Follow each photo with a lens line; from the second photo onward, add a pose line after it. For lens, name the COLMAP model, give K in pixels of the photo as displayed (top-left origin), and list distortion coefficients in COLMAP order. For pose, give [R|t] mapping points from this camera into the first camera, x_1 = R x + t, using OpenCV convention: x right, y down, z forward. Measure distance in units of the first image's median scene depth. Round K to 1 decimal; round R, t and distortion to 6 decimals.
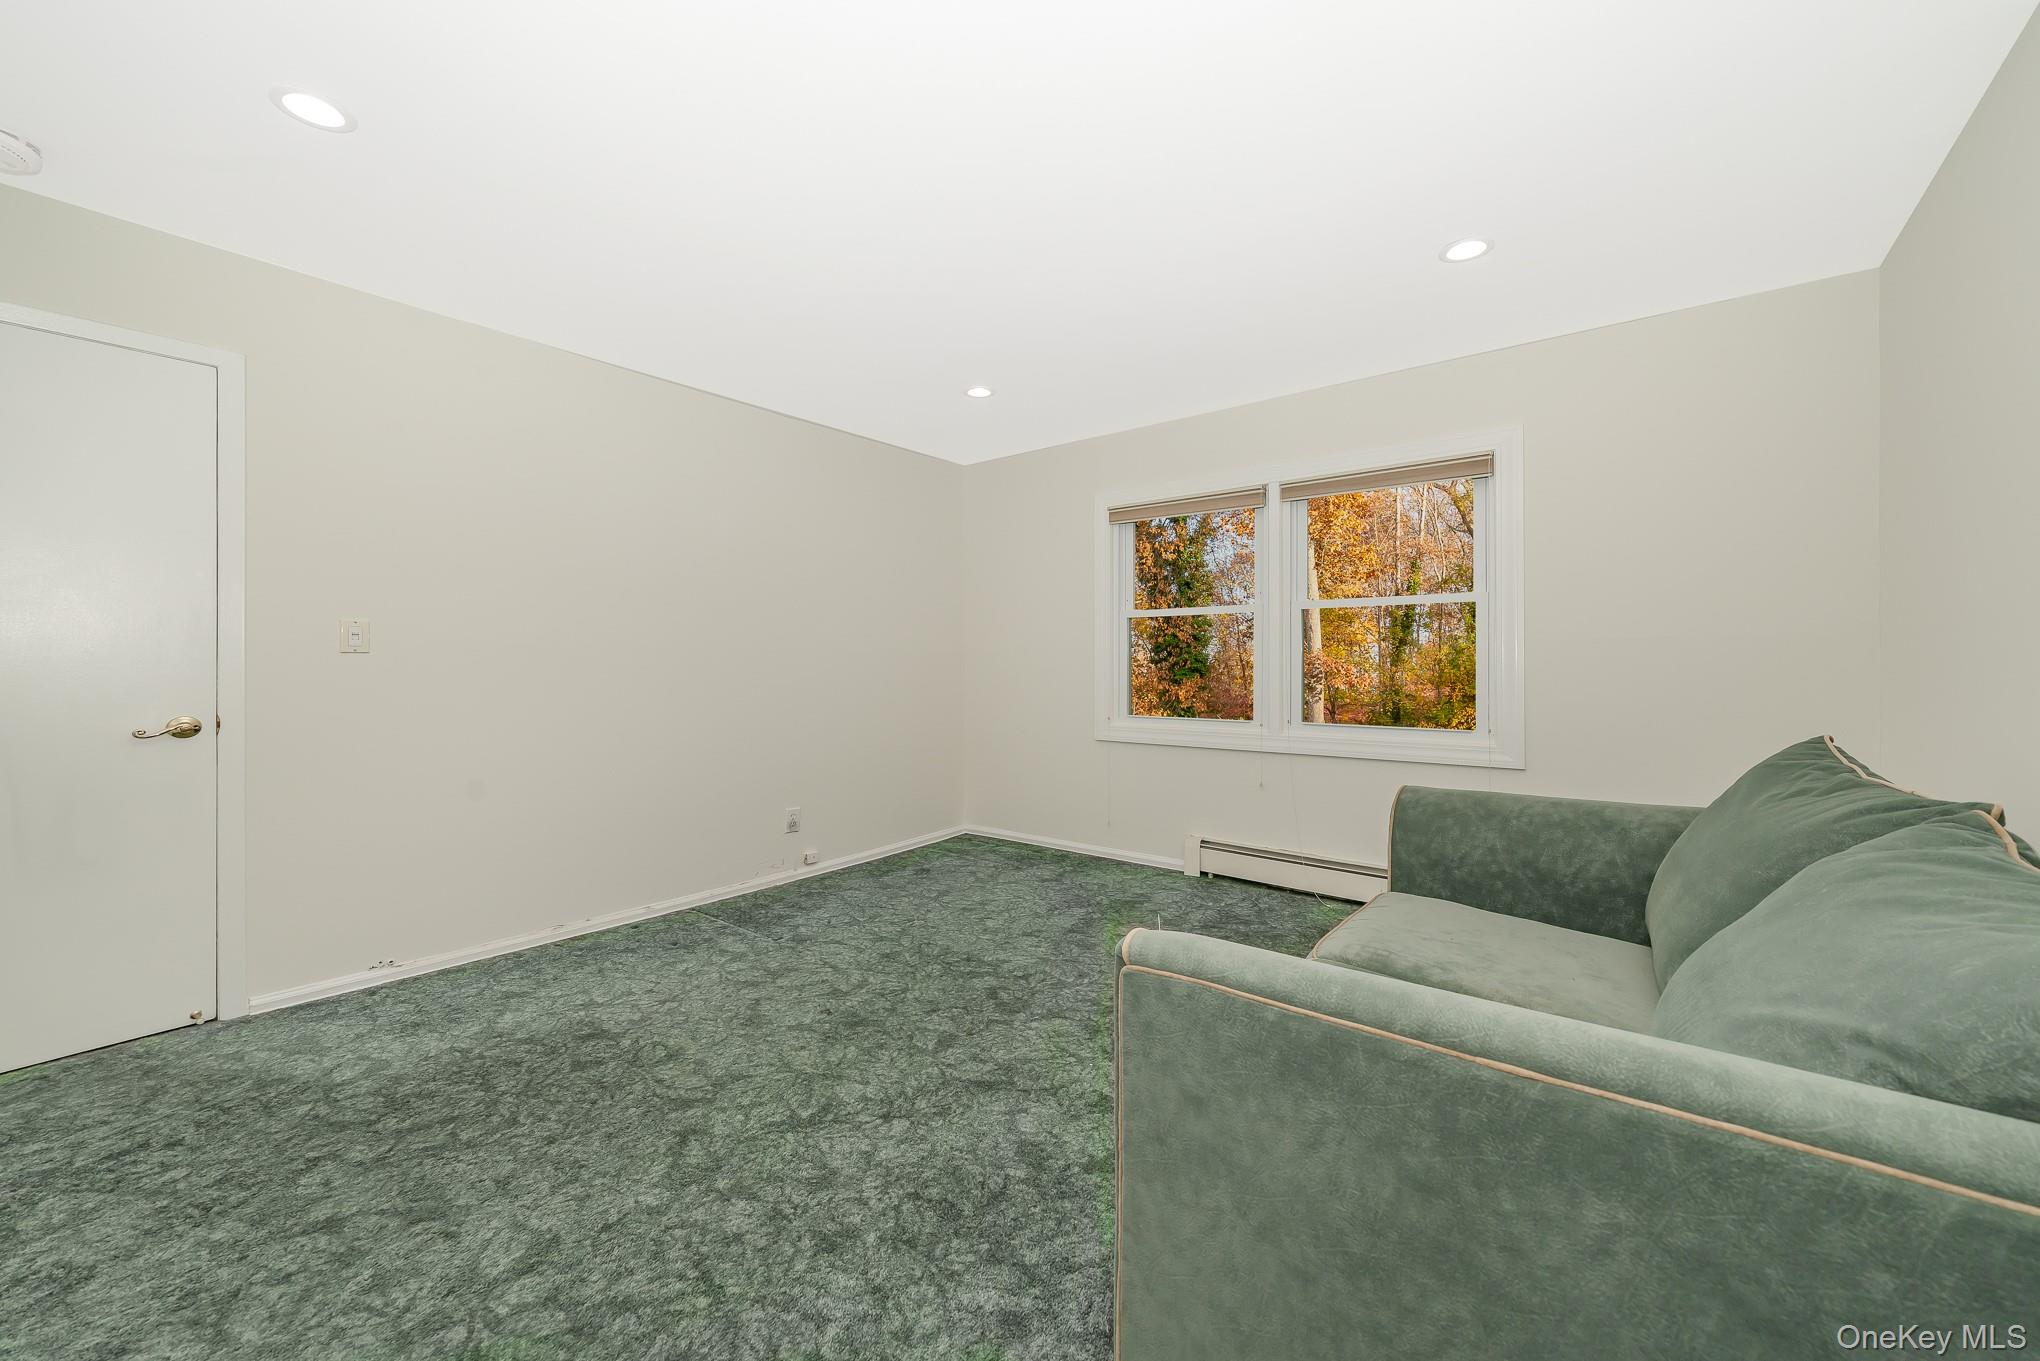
lens RADIAL K [[722.8, 0, 1019.2], [0, 722.8, 663.5], [0, 0, 1]] dist [0.001027, 0.000045]
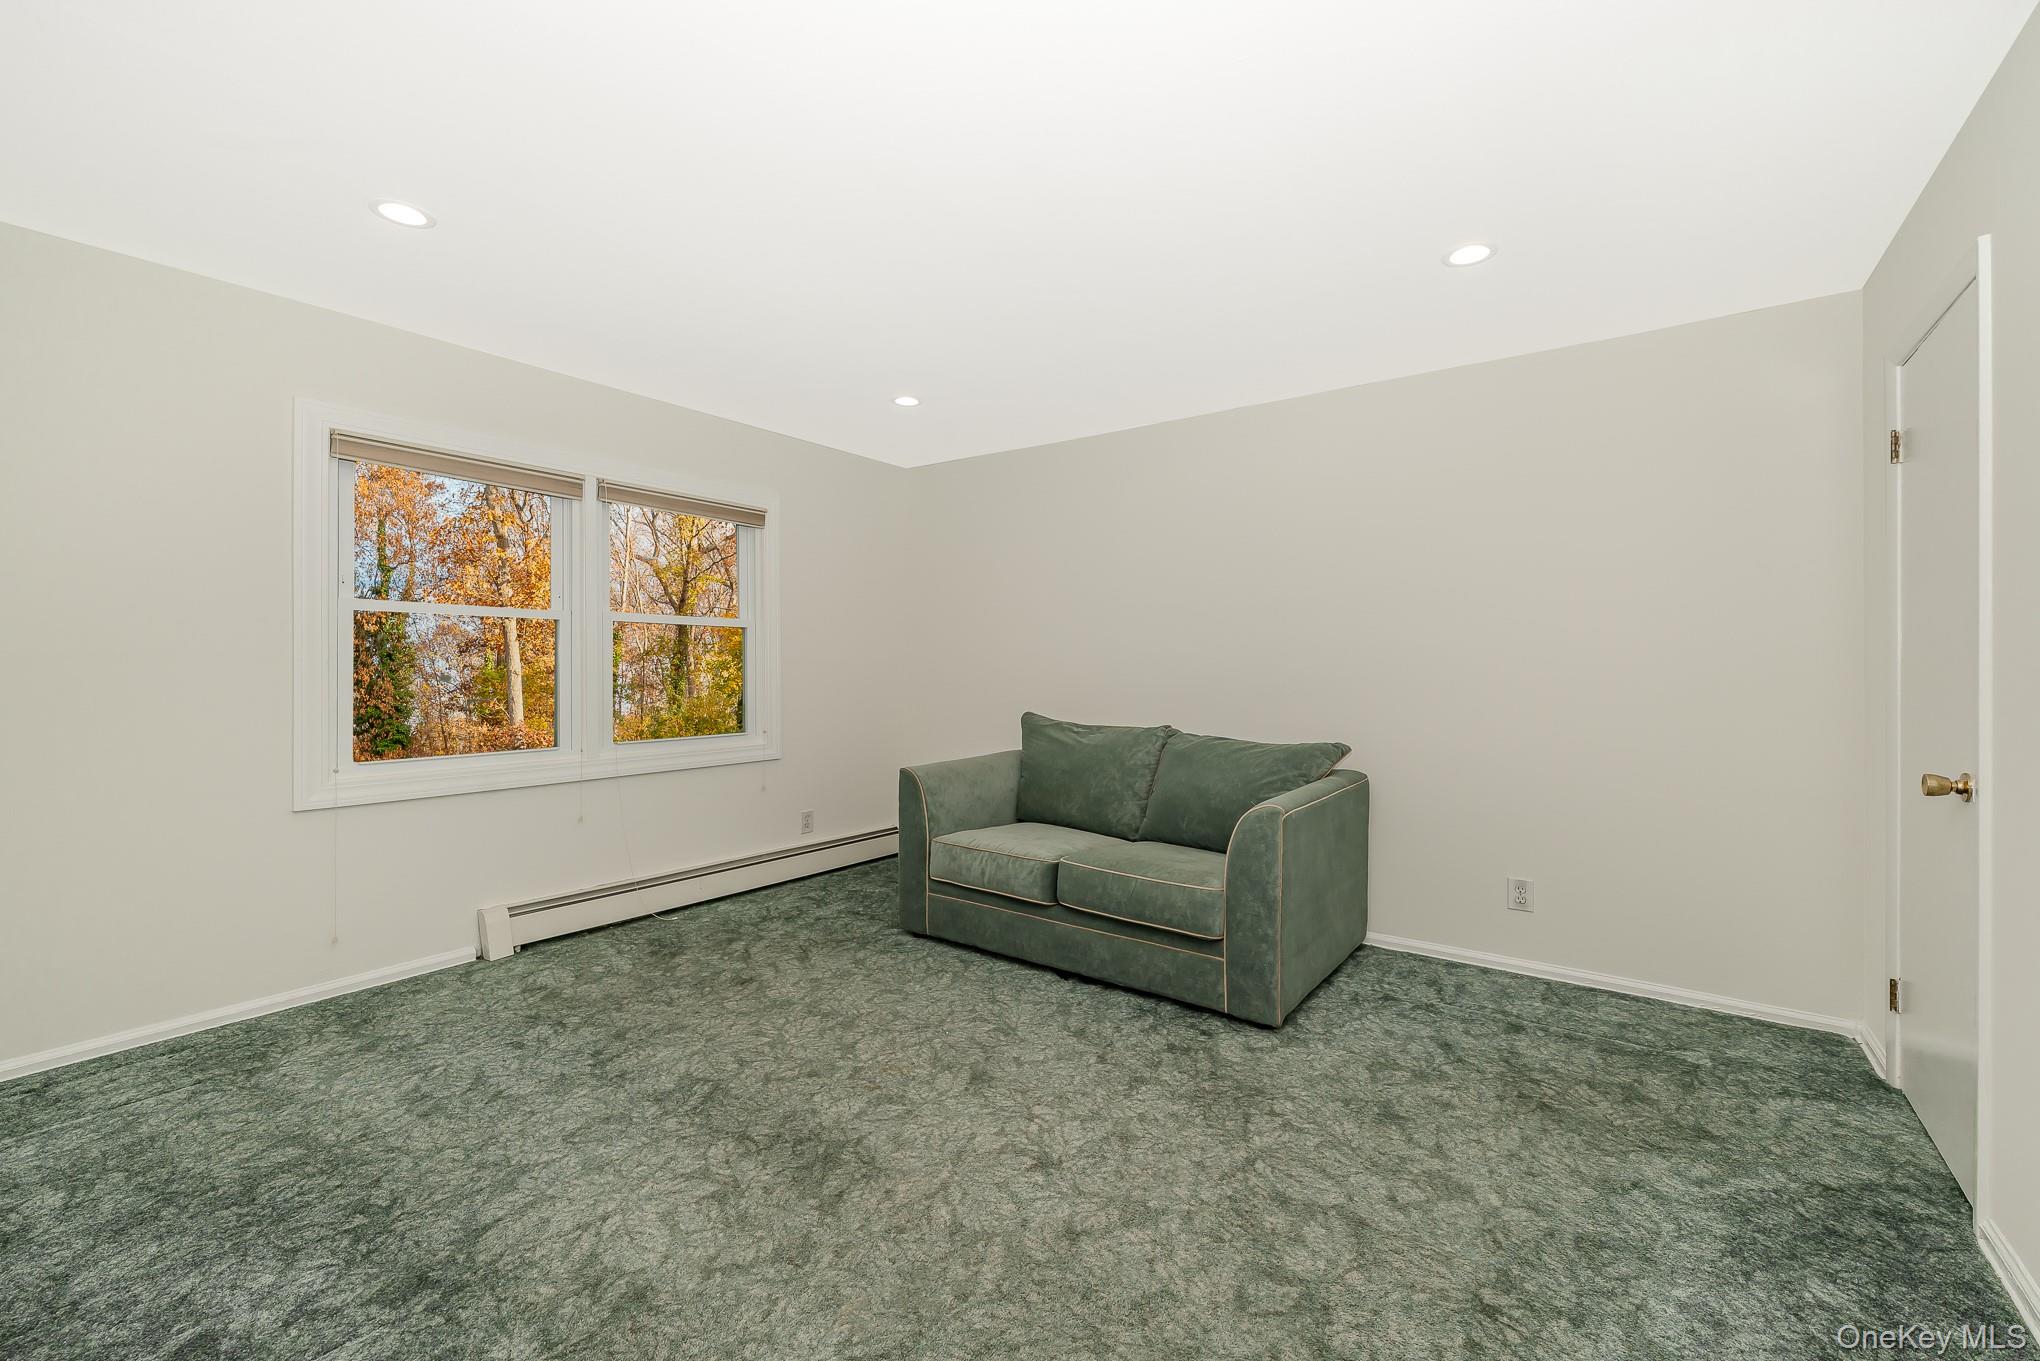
lens RADIAL K [[786.7, 0, 1028.7], [0, 786.7, 669.5], [0, 0, 1]] dist [-0.002284, -0.000141]
pose [[0.016985, -0.002511, 0.999853, -0.723138], [-0.000581, 0.999997, 0.002521, -0.017884], [-0.999856, -0.000623, 0.016984, 0.531768]]
